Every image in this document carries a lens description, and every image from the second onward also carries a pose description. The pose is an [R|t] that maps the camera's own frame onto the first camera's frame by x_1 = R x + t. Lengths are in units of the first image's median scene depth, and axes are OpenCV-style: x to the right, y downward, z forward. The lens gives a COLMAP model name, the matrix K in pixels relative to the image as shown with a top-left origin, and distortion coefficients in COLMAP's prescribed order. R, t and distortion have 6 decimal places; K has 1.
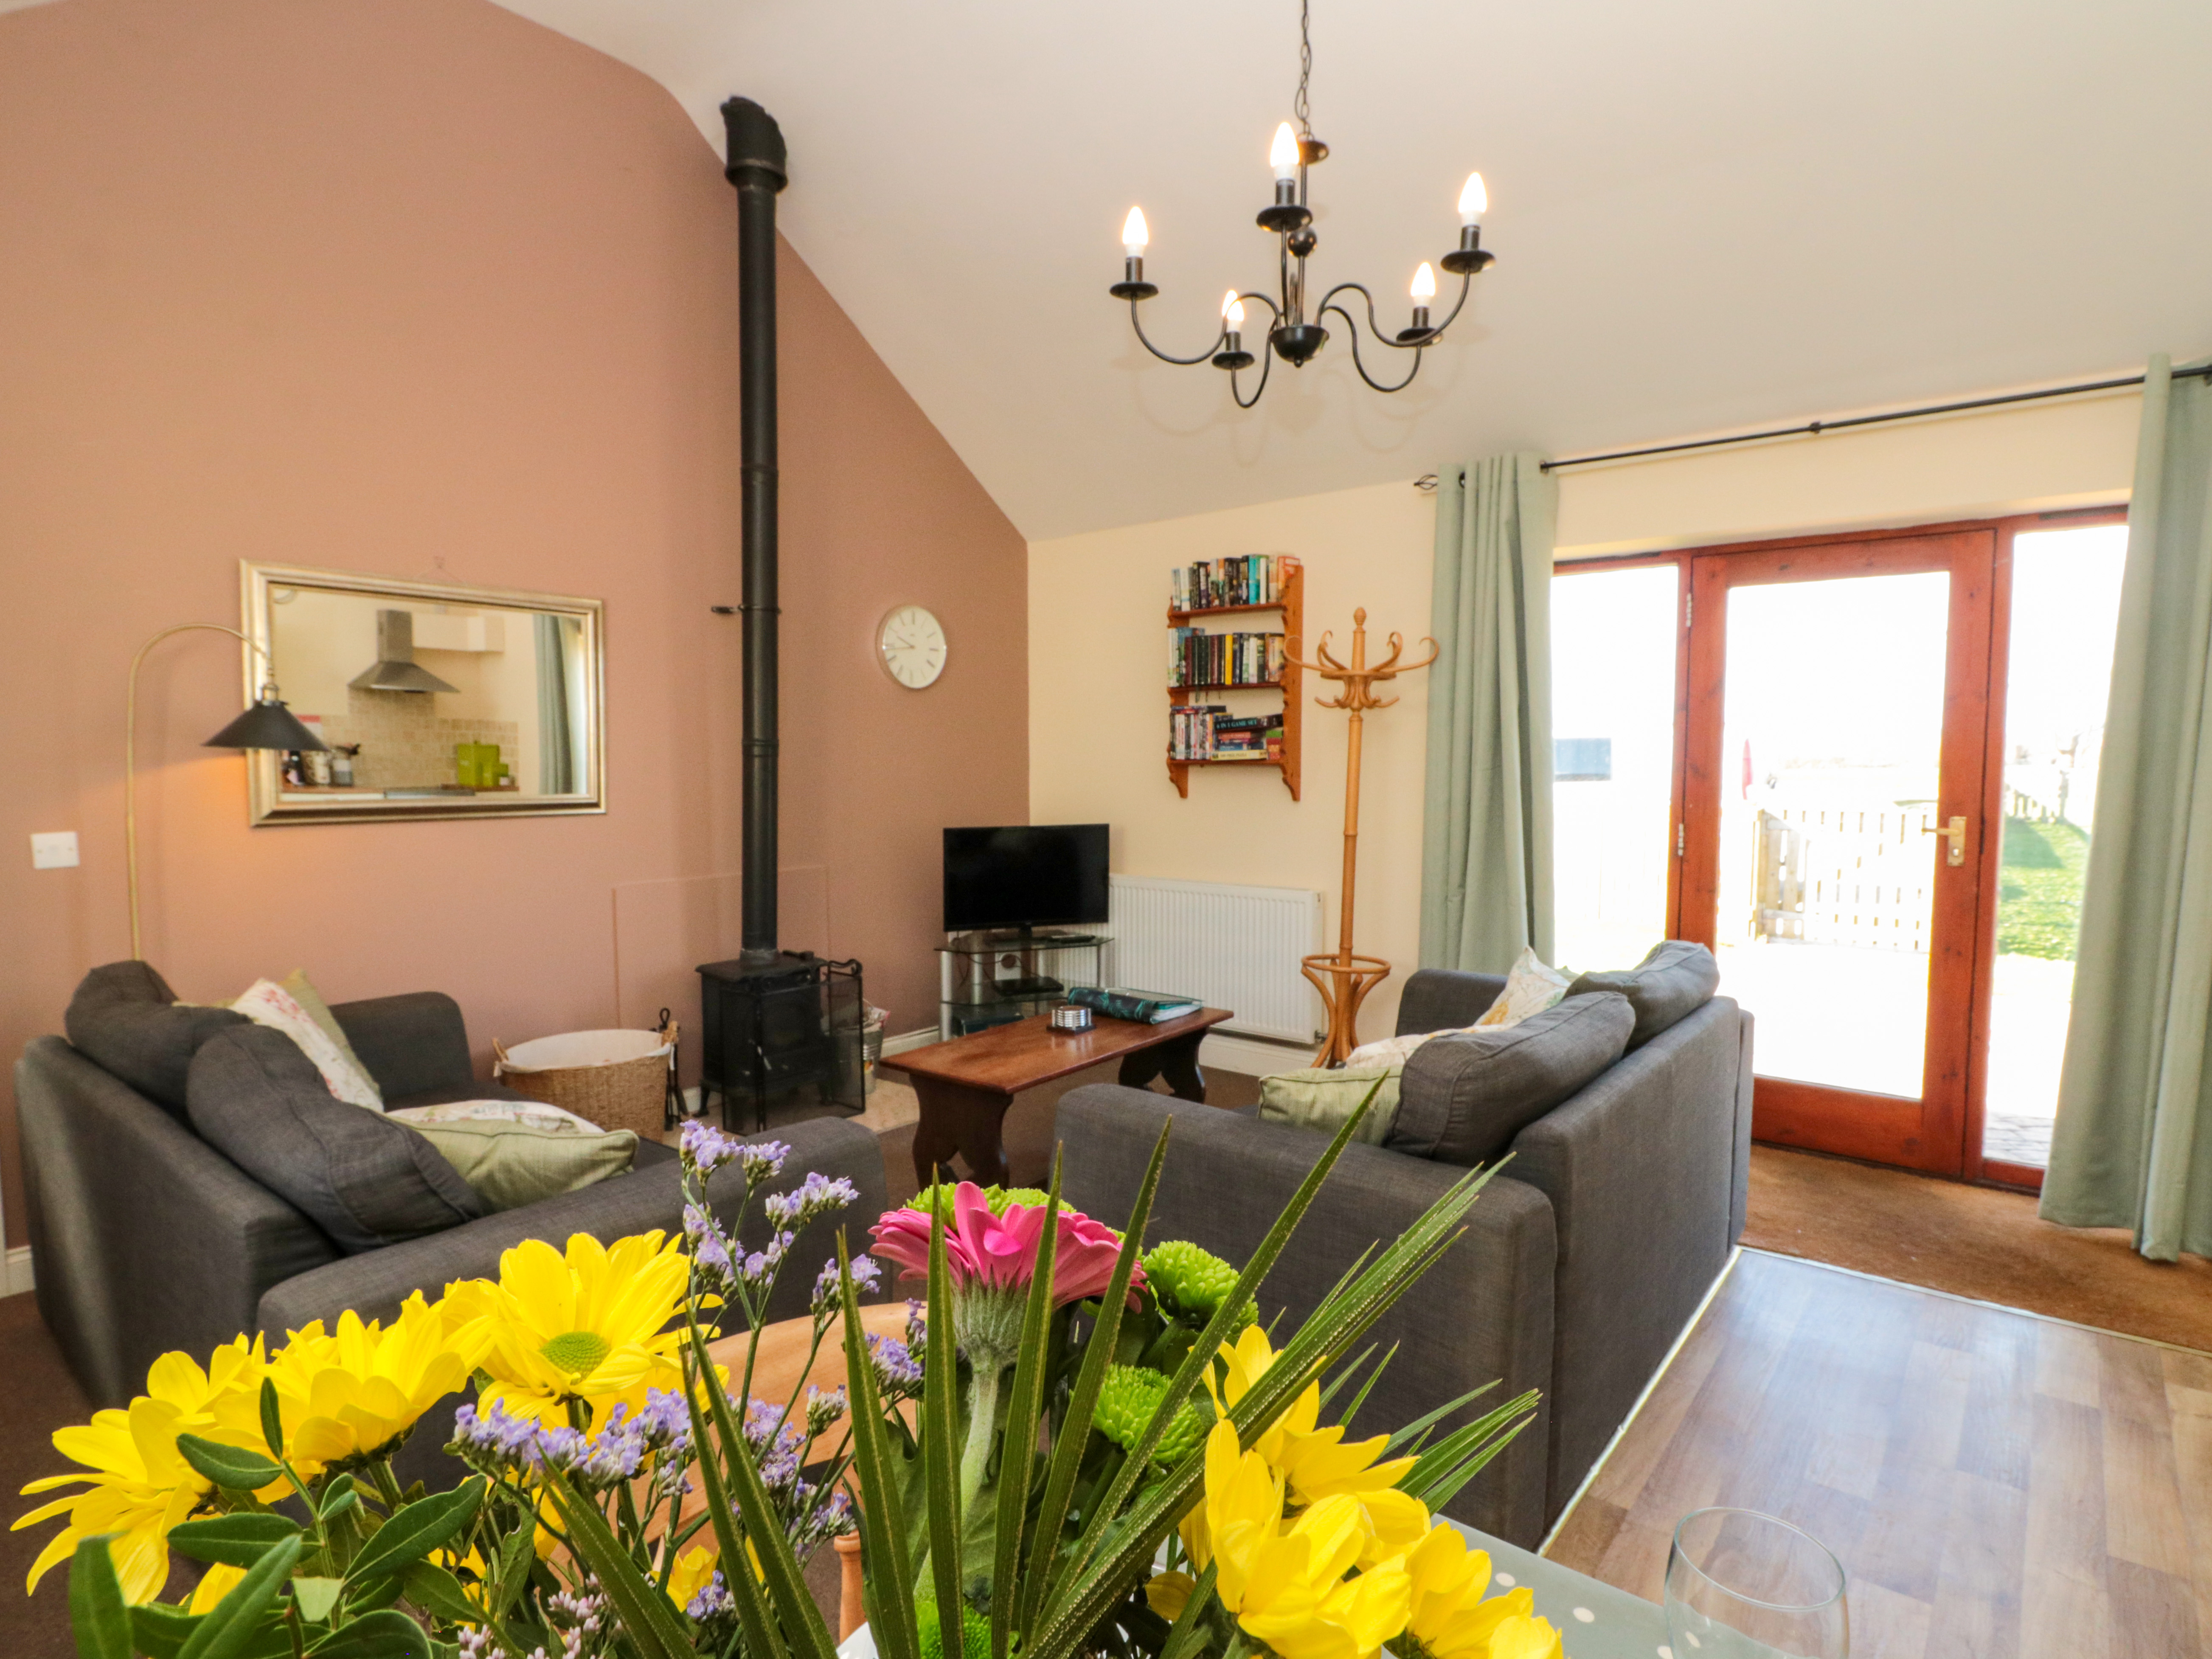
lens RADIAL K [[1159.2, 0, 1106.0], [0, 1159.2, 829.5], [0, 0, 1]] dist [-0.007549, -0.002484]
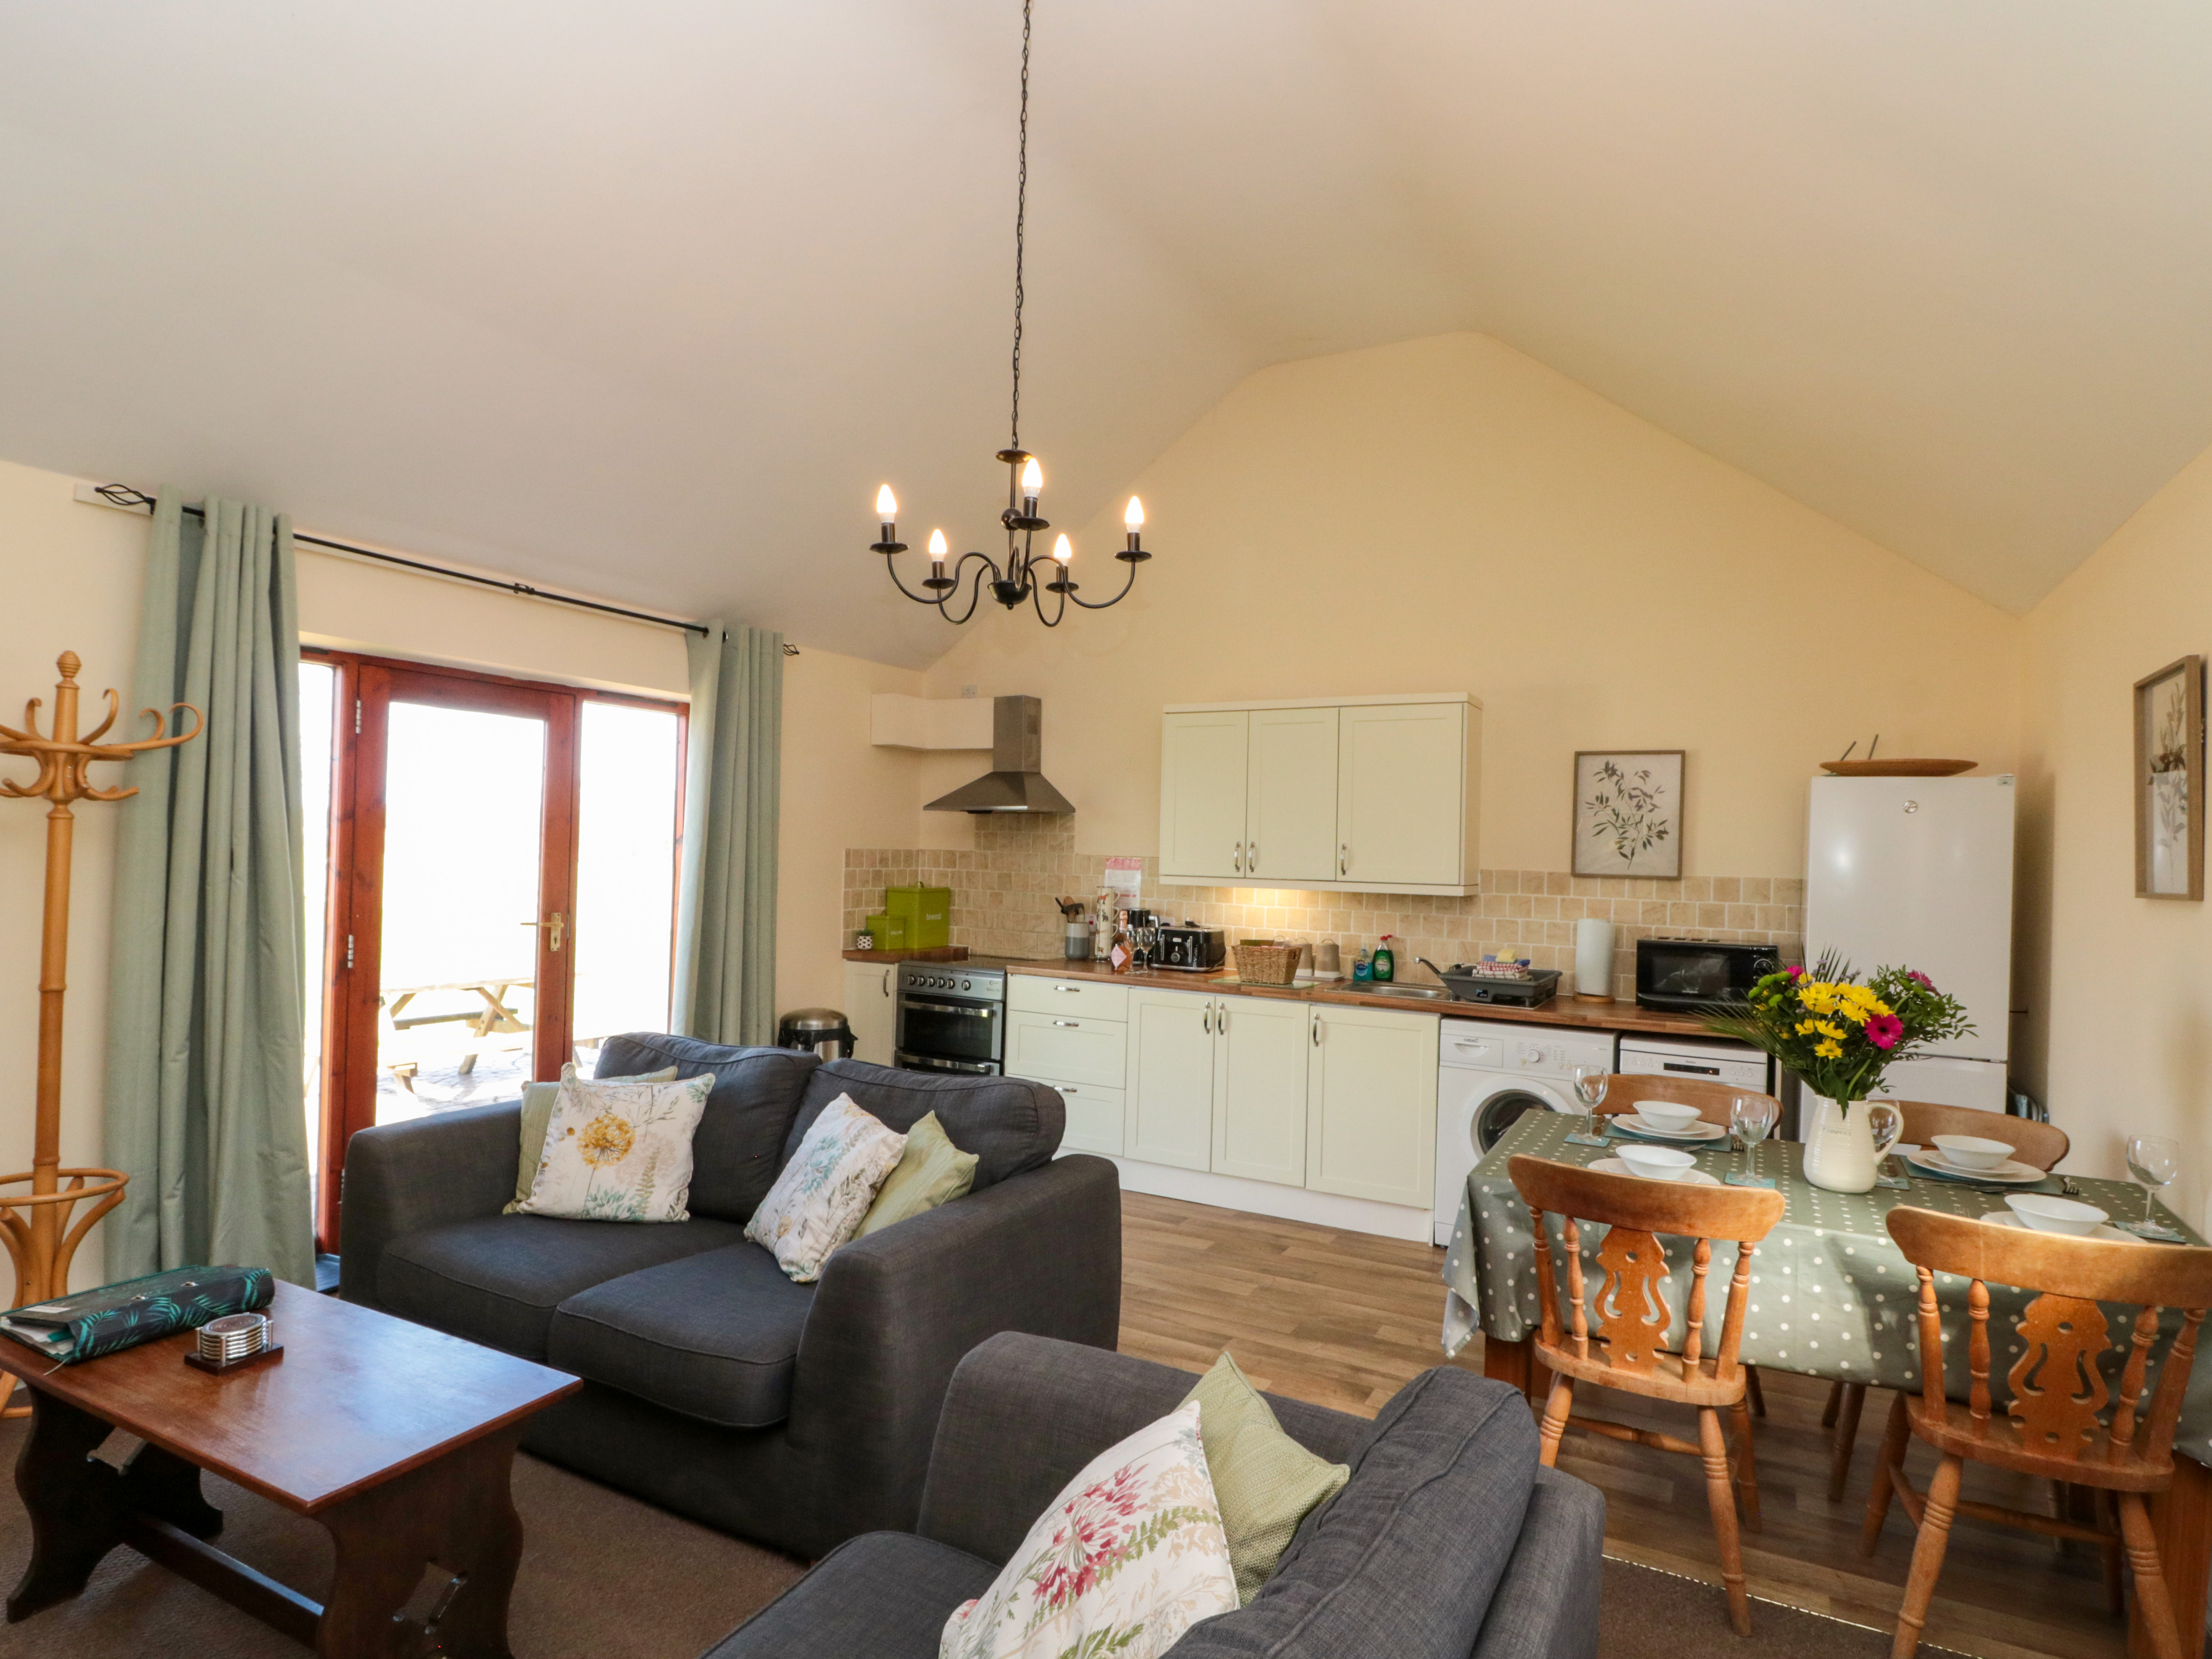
lens RADIAL K [[1167.9, 0, 1104.4], [0, 1167.9, 834.2], [0, 0, 1]] dist [0.002143, -0.012498]
pose [[-0.178071, 0.009350, 0.983973, -0.543332], [0.036031, 0.999346, -0.002975, -0.060128], [-0.983358, 0.034924, -0.178292, 0.522016]]
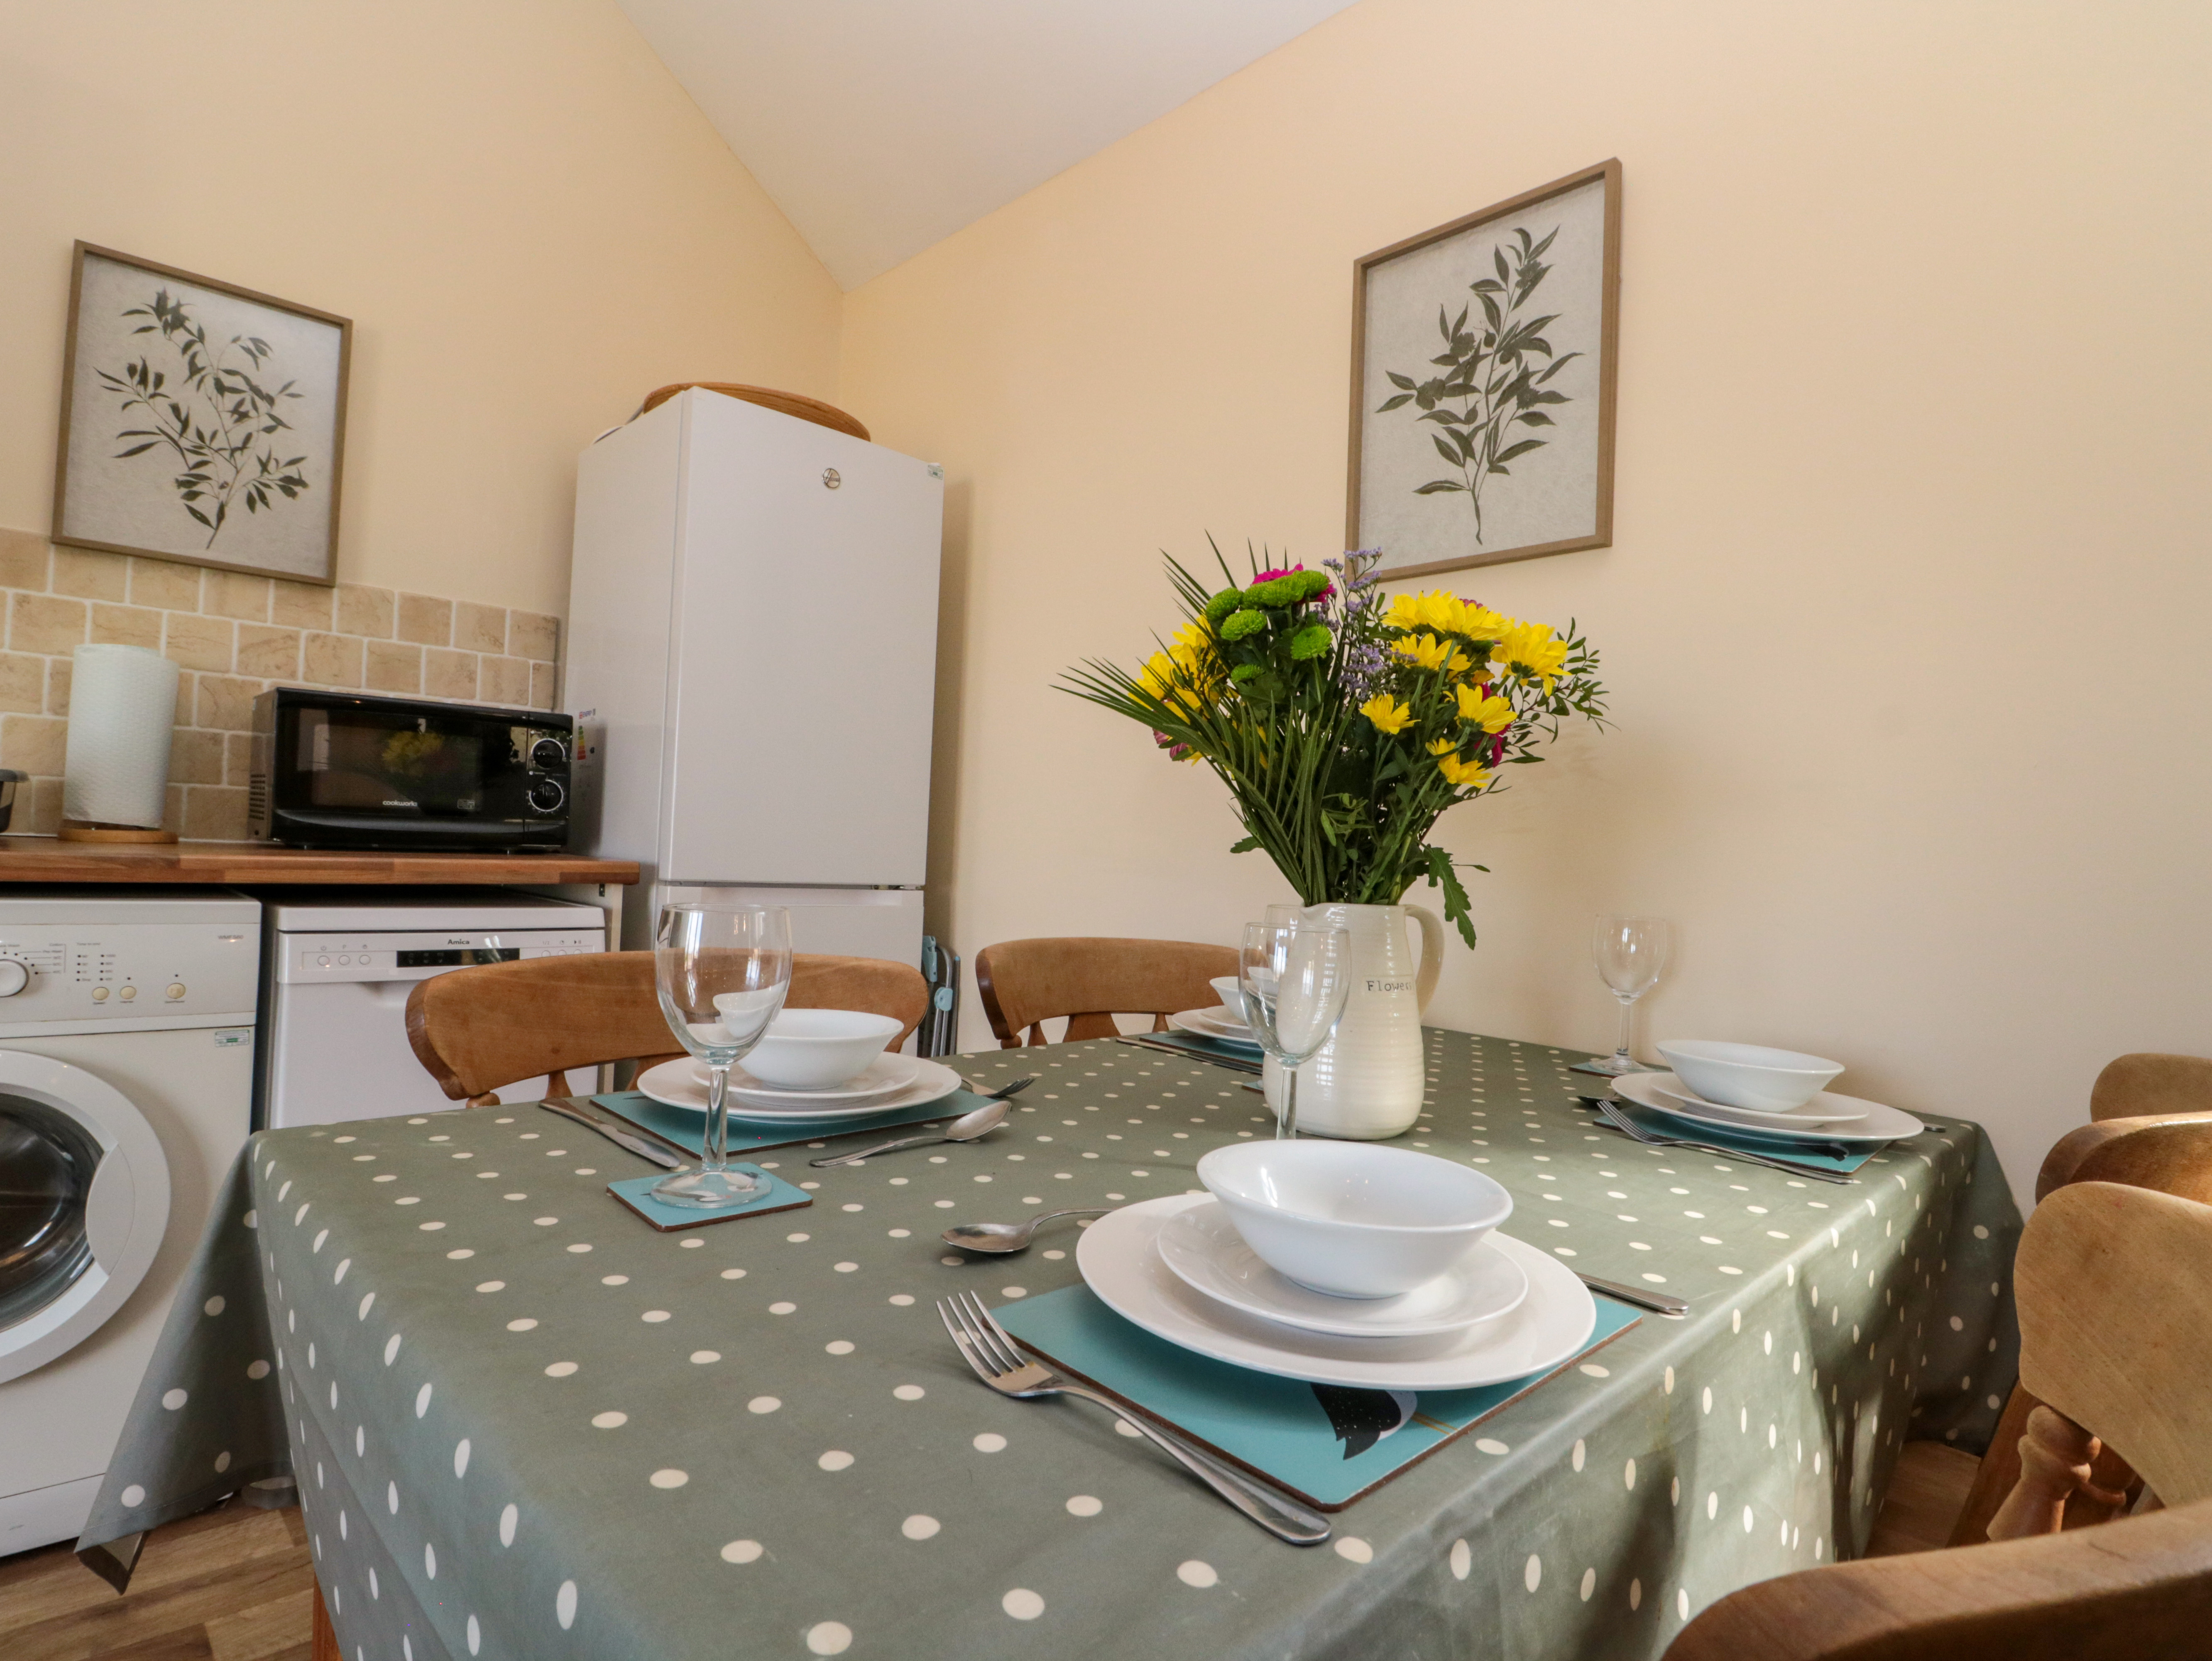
lens RADIAL K [[1135.1, 0, 1100.8], [0, 1135.1, 838.4], [0, 0, 1]] dist [0.009424, -0.020010]
pose [[-0.993153, -0.045182, 0.107726, 0.003156], [-0.039472, 0.997730, 0.054556, 0.063174], [-0.109947, 0.049930, -0.992683, 0.286449]]
